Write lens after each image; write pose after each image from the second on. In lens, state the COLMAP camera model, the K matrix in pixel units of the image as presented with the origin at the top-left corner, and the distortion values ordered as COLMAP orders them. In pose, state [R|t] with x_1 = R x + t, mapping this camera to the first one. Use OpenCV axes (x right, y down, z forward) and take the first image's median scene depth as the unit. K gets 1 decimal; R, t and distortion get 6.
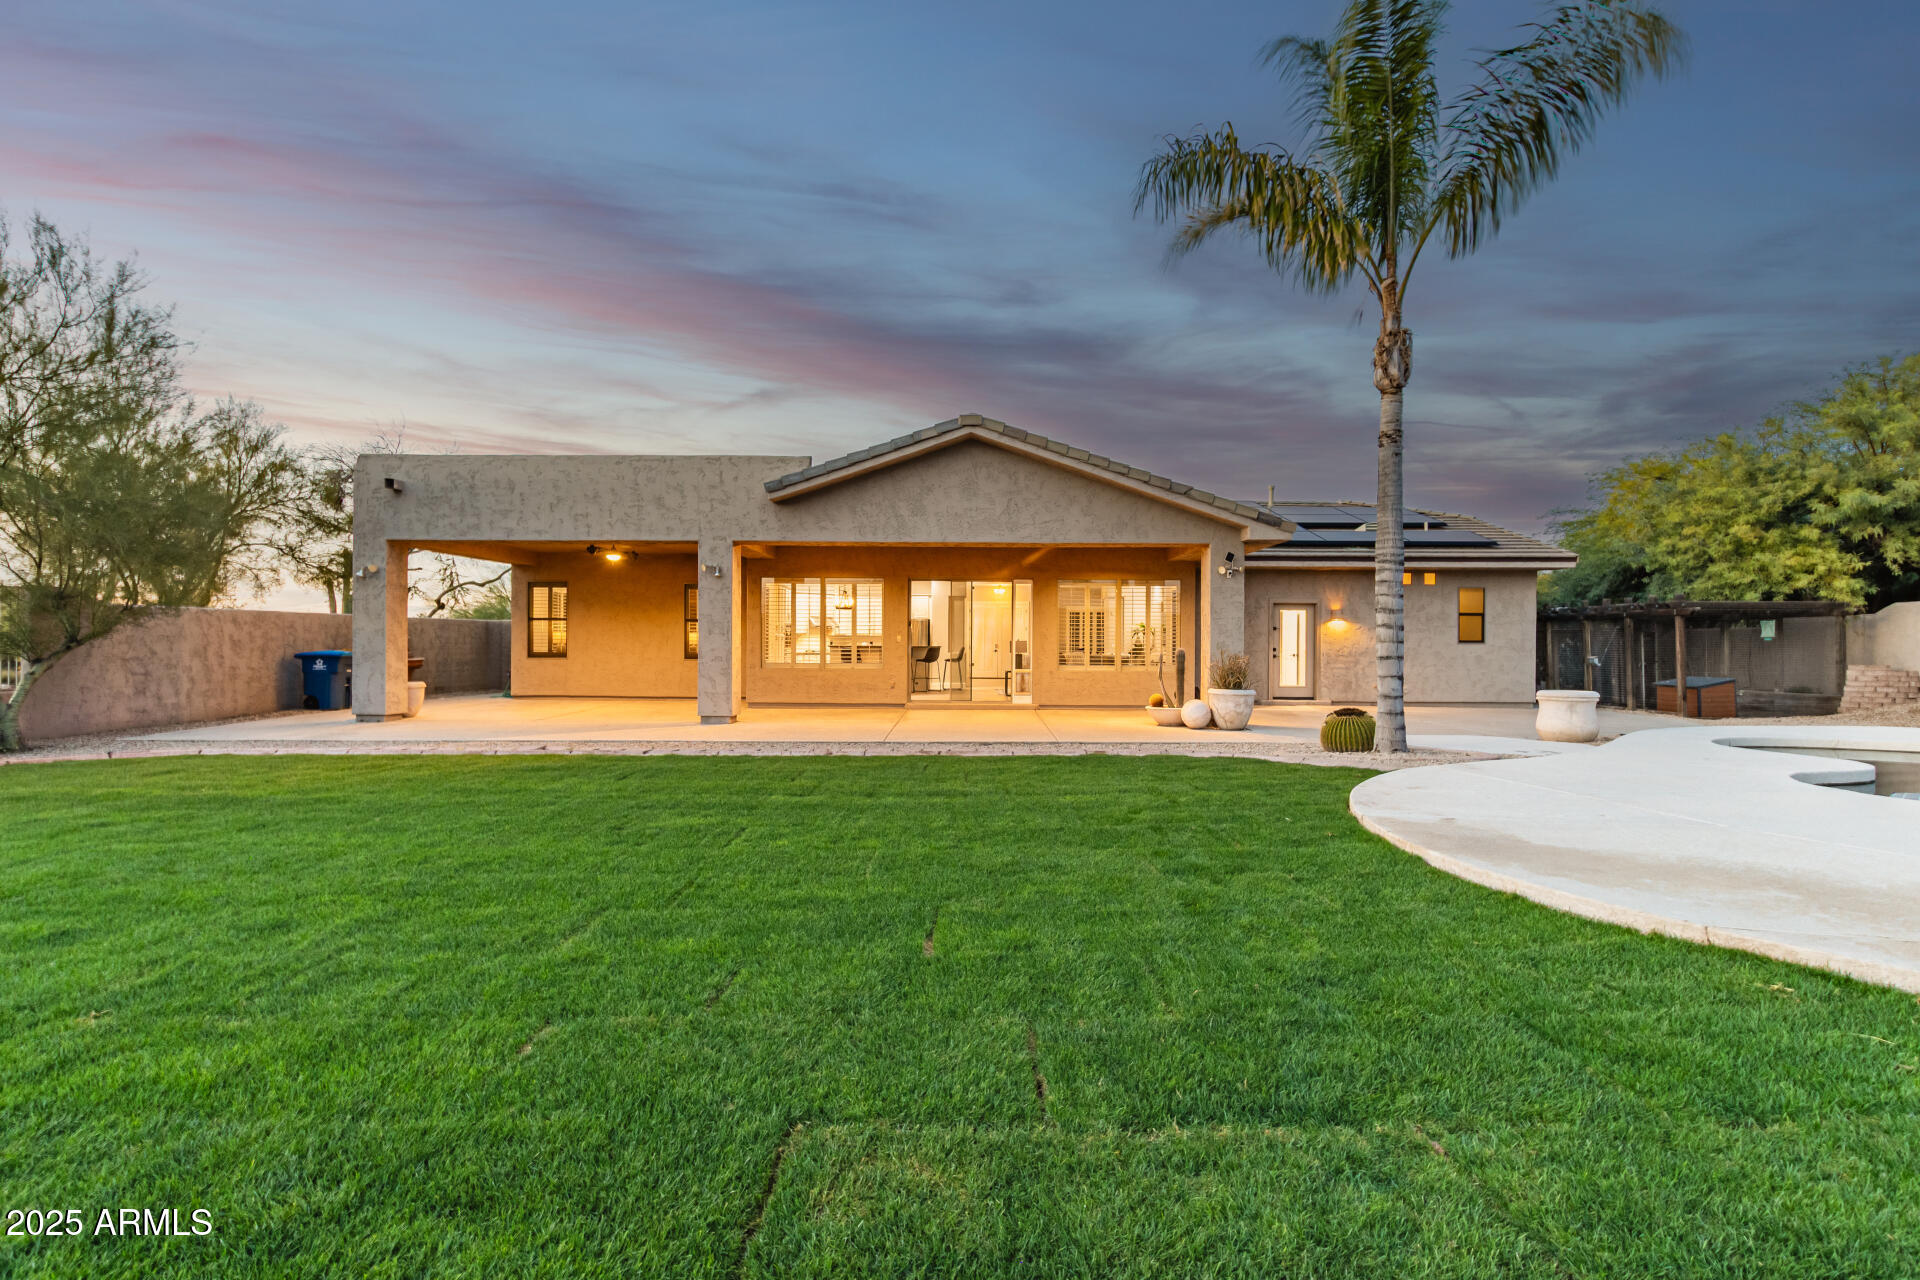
lens RADIAL K [[876.0, 0, 962.8], [0, 876.0, 645.6], [0, 0, 1]] dist [-0.003622, -0.000325]
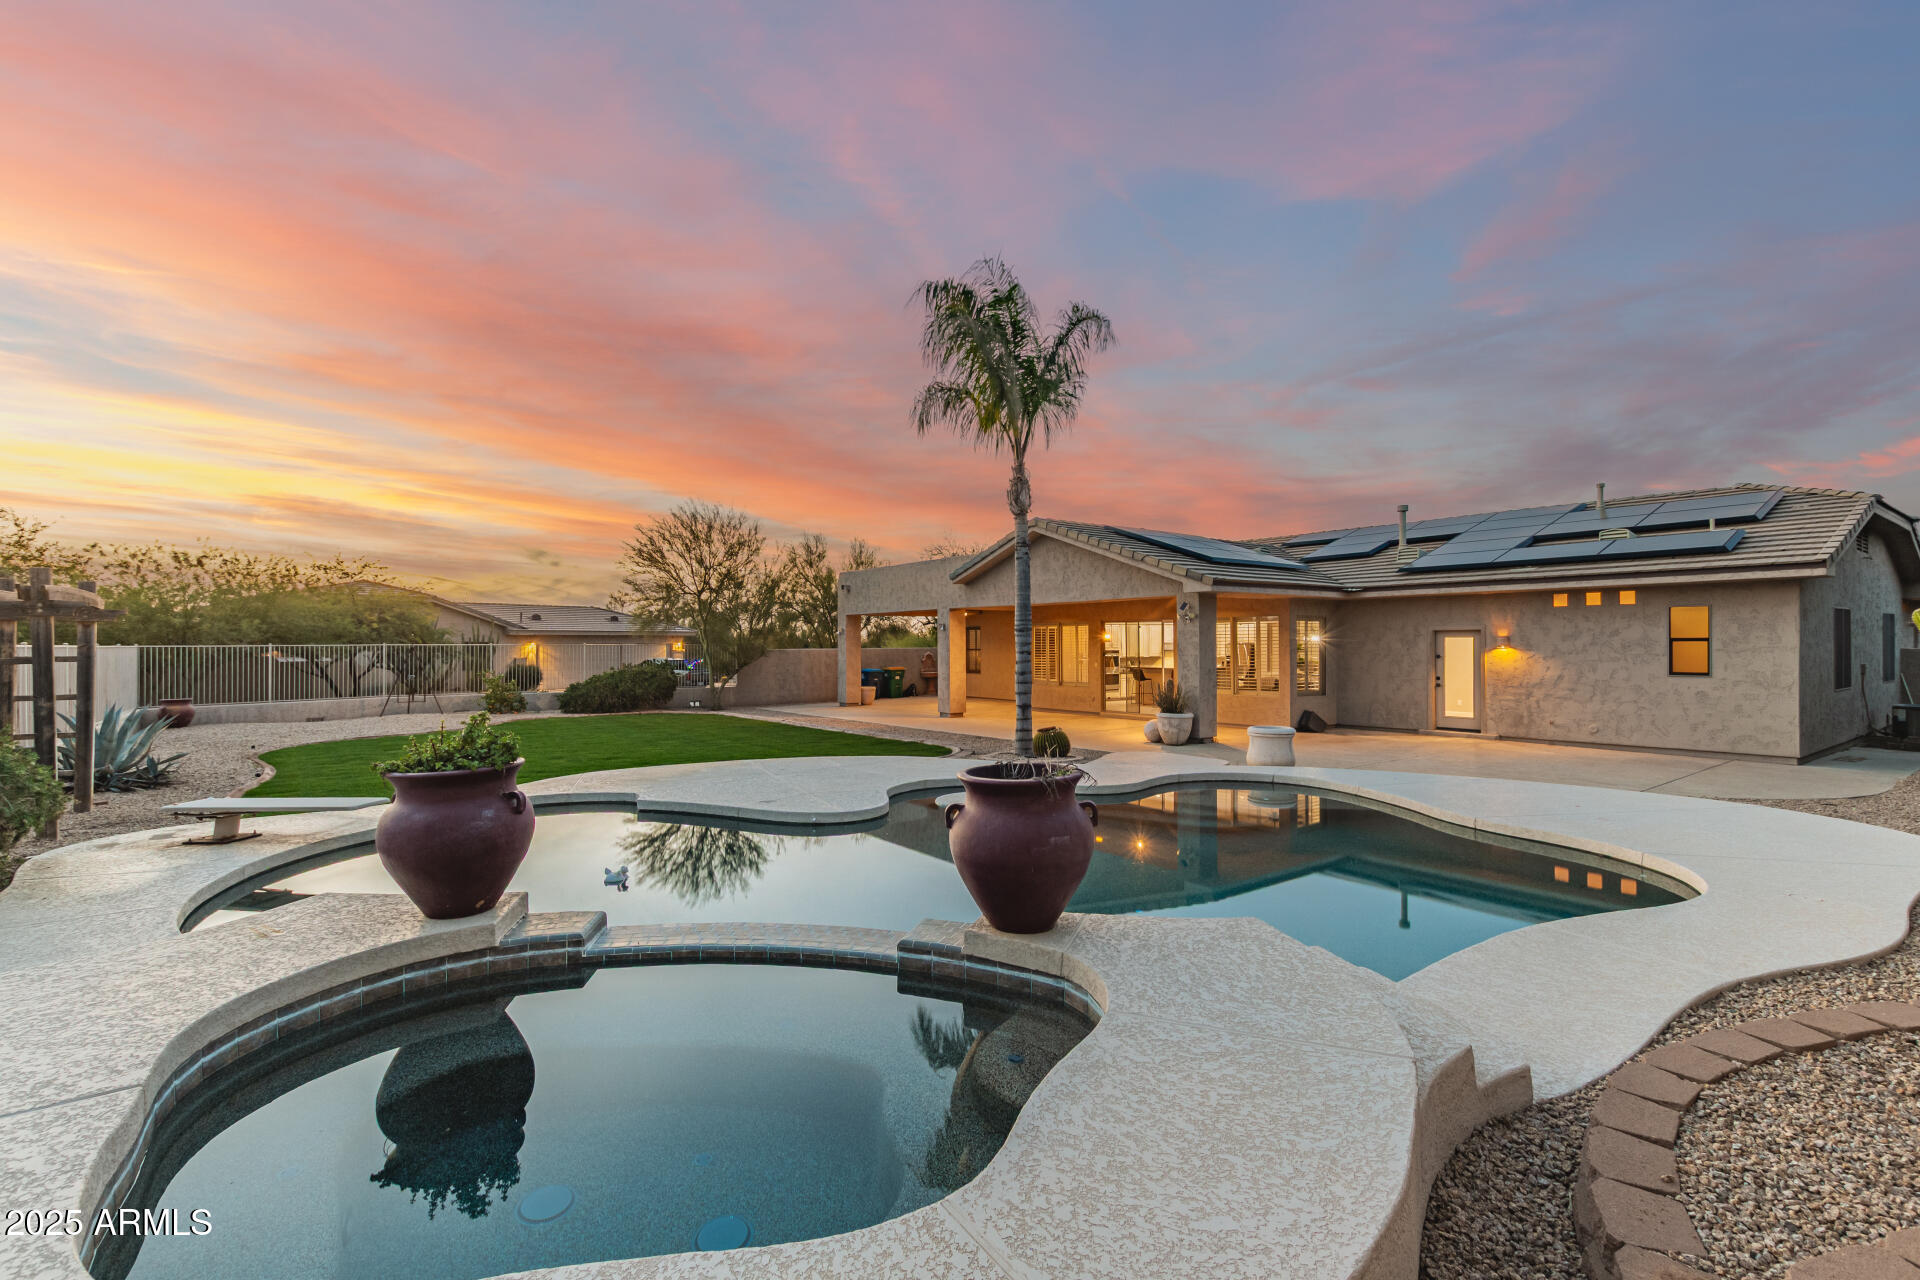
lens RADIAL K [[876.0, 0, 959.8], [0, 876.0, 642.8], [0, 0, 1]] dist [-0.003622, -0.000325]
pose [[0.610745, -0.010677, -0.791755, 1.059418], [0.003157, 0.999934, -0.011049, -0.034443], [0.791821, 0.004248, 0.610739, -0.012181]]
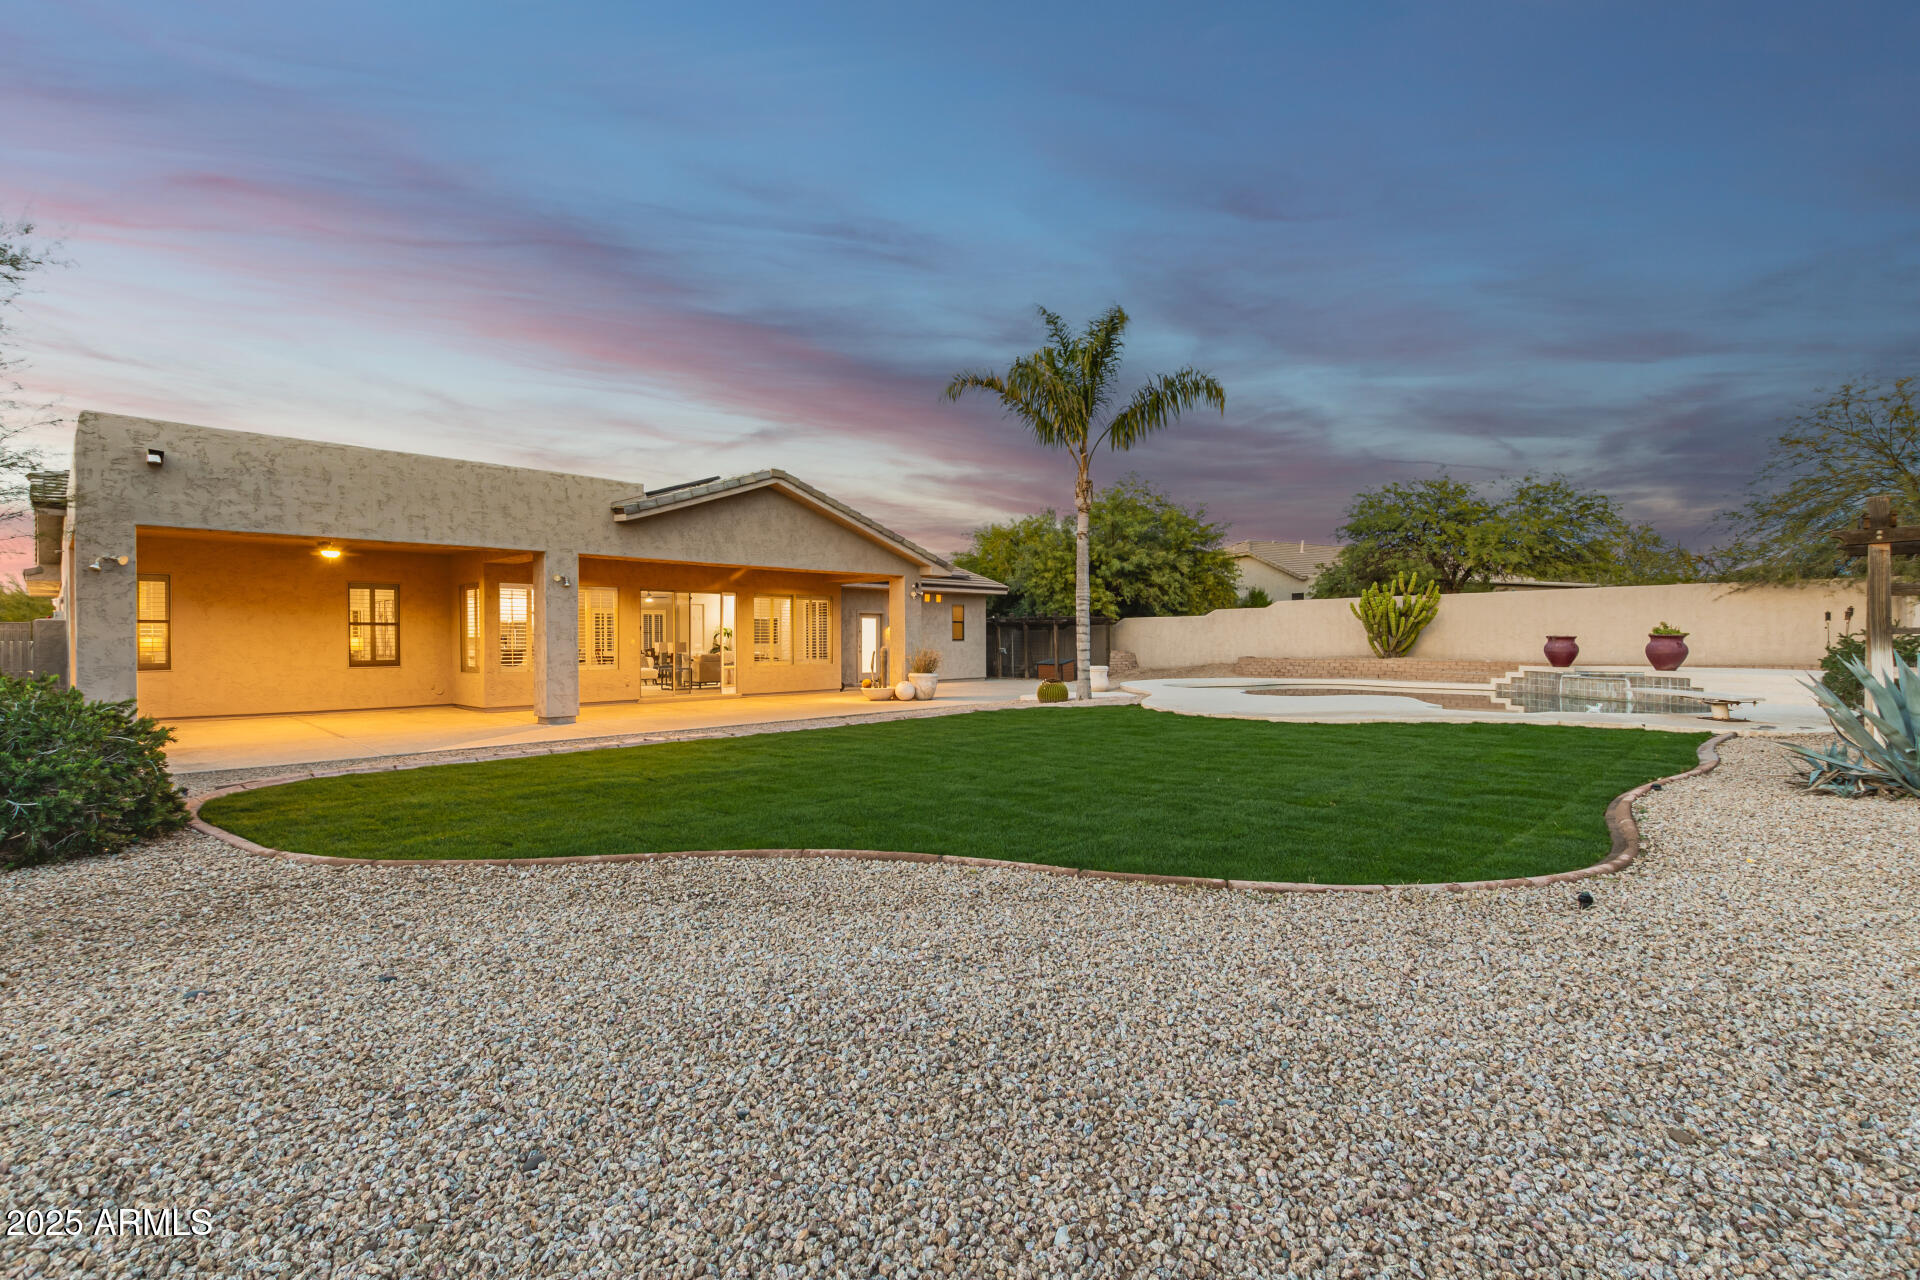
lens RADIAL K [[876.0, 0, 953.4], [0, 876.0, 636.6], [0, 0, 1]] dist [-0.003622, -0.000325]
pose [[0.691449, -0.005987, 0.722400, -0.714750], [0.011526, 0.999930, -0.002745, -0.008340], [-0.722333, 0.010224, 0.691470, -0.083595]]
